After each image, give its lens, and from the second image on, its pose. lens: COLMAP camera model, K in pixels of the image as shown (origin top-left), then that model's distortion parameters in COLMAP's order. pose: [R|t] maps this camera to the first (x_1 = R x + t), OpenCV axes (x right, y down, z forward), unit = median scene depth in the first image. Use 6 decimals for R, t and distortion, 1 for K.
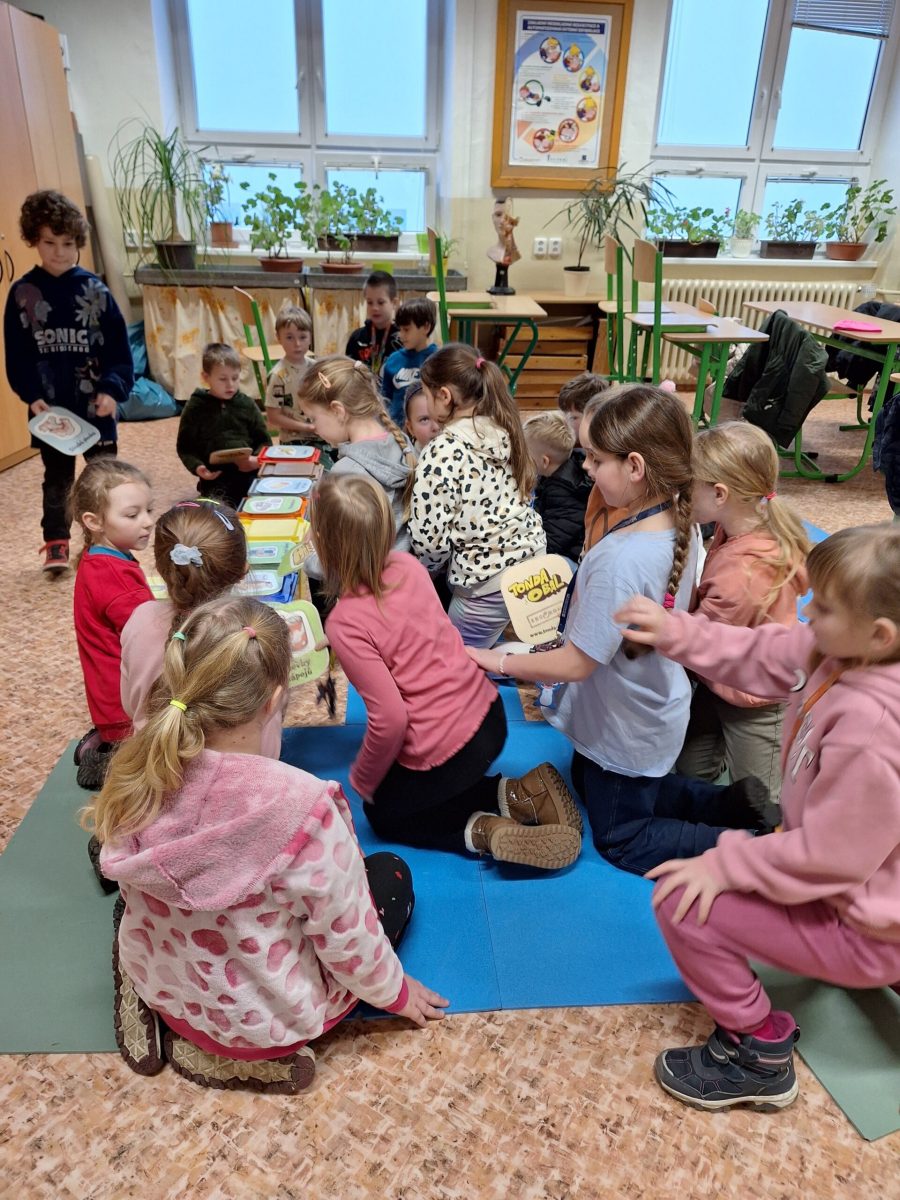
lens RADIAL K [[830.9, 0, 444.6], [0, 830.9, 597.2], [0, 0, 1]] dist [0.035641, -0.042337]
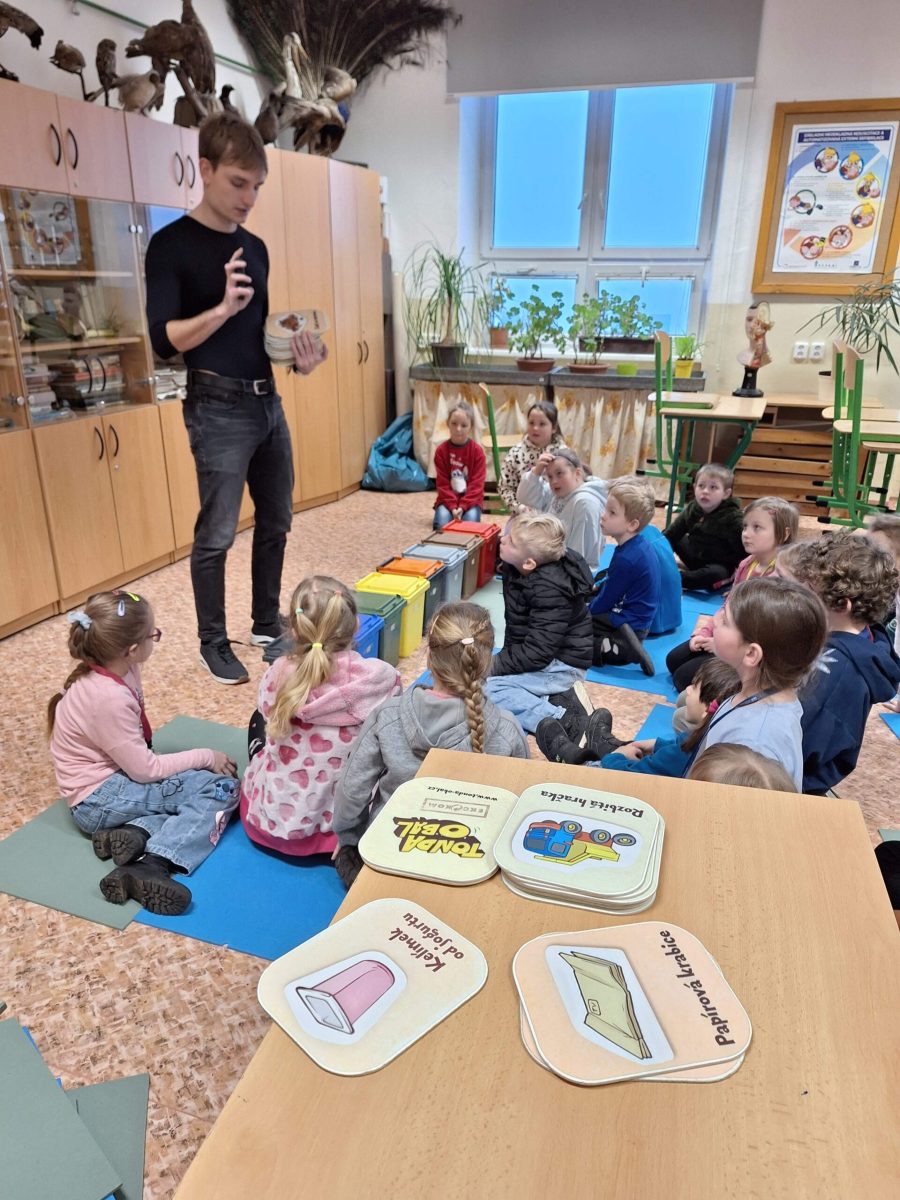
lens RADIAL K [[830.9, 0, 477.3], [0, 830.9, 631.6], [0, 0, 1]] dist [0.035641, -0.042337]
pose [[0.922703, 0.134981, -0.361109, 0.176085], [-0.158840, 0.986608, -0.037079, 0.005230], [0.351268, 0.091571, 0.931786, -0.025559]]
